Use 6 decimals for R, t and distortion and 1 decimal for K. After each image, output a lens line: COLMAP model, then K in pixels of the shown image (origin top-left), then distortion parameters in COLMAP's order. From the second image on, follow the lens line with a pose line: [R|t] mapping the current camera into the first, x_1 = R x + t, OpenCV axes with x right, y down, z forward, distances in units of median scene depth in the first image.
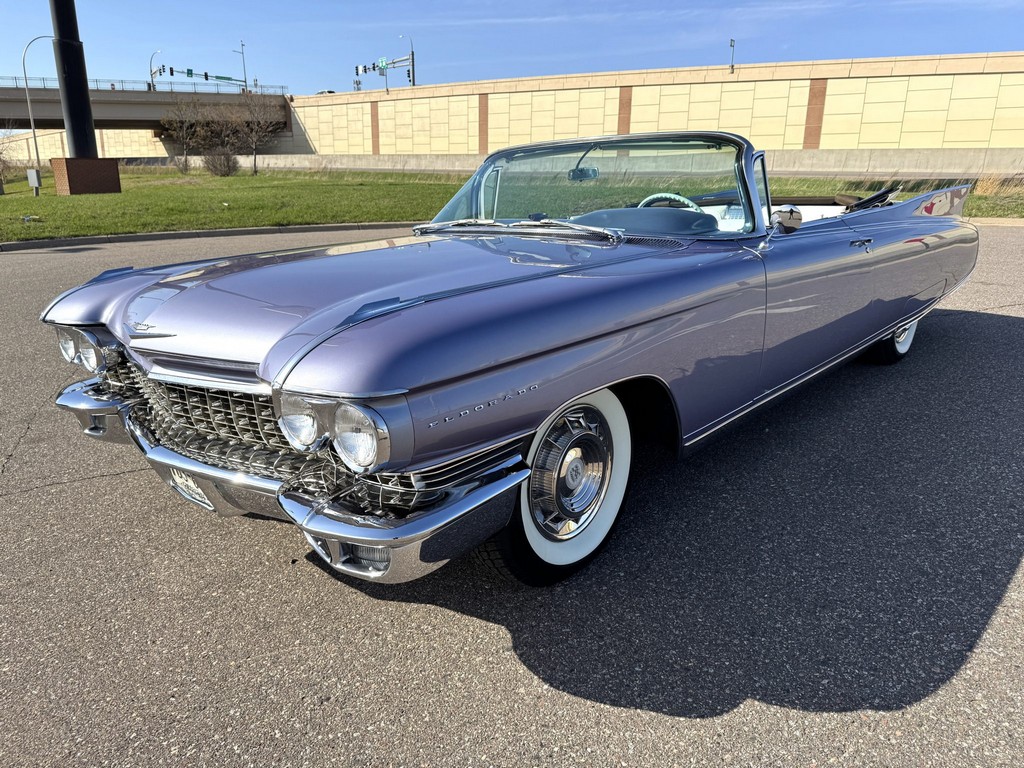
lens RADIAL K [[740.2, 0, 513.1], [0, 740.2, 385.3], [0, 0, 1]] dist [-0.001004, -0.010518]
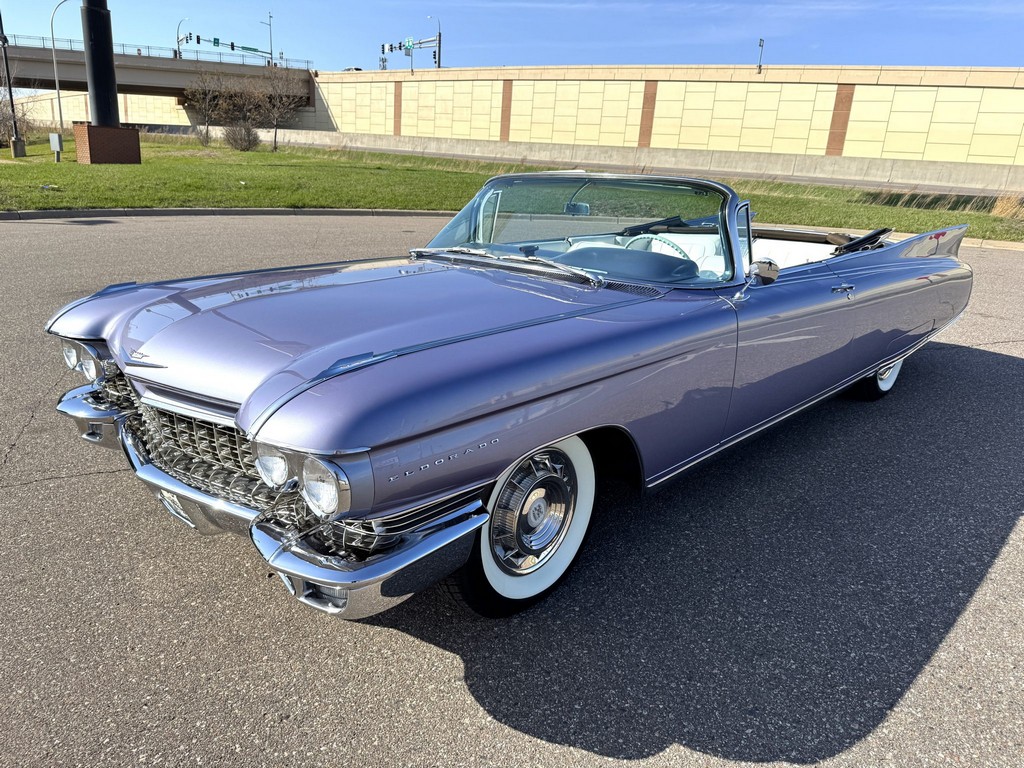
lens RADIAL K [[740.1, 0, 512.0], [0, 740.1, 384.0], [0, 0, 1]] dist [-0.004547, -0.006271]
pose [[0.998143, 0.059903, -0.011052, 0.026151], [-0.059729, 0.998095, 0.015450, -0.042656], [0.011957, -0.014762, 0.999820, -0.030053]]
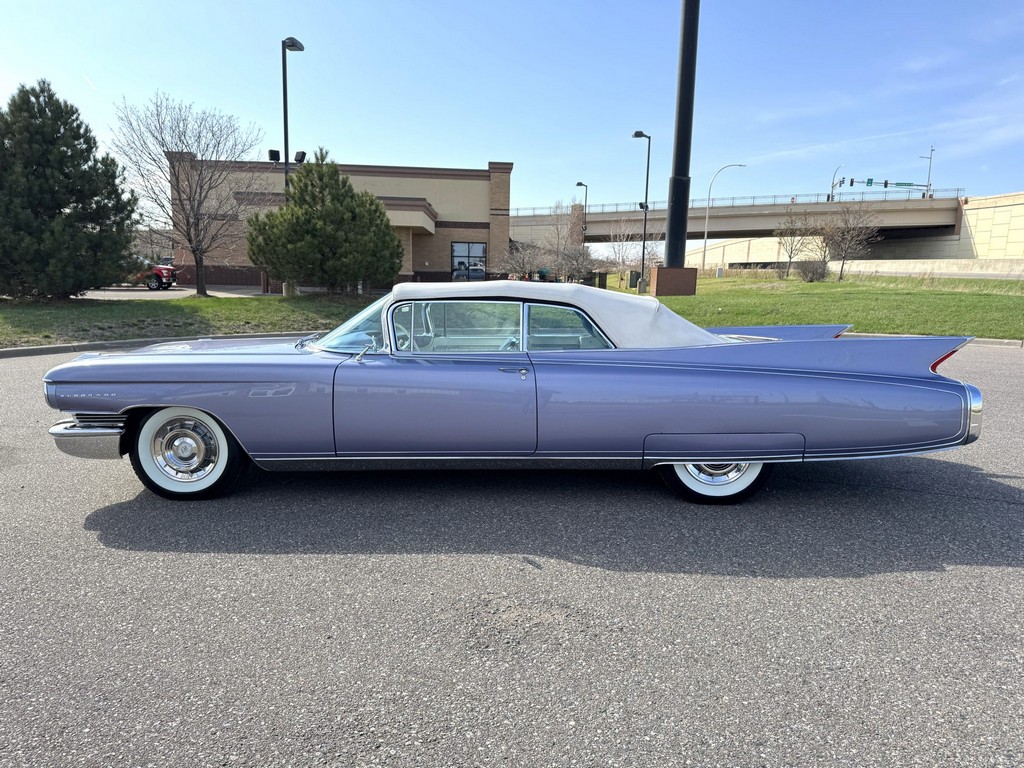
lens RADIAL K [[740.2, 0, 513.1], [0, 740.2, 385.3], [0, 0, 1]] dist [-0.001004, -0.010518]
pose [[0.650307, 0.121114, -0.749955, 3.984532], [-0.219683, 0.975012, -0.033034, -0.243440], [0.727214, 0.186235, 0.660663, 0.694395]]
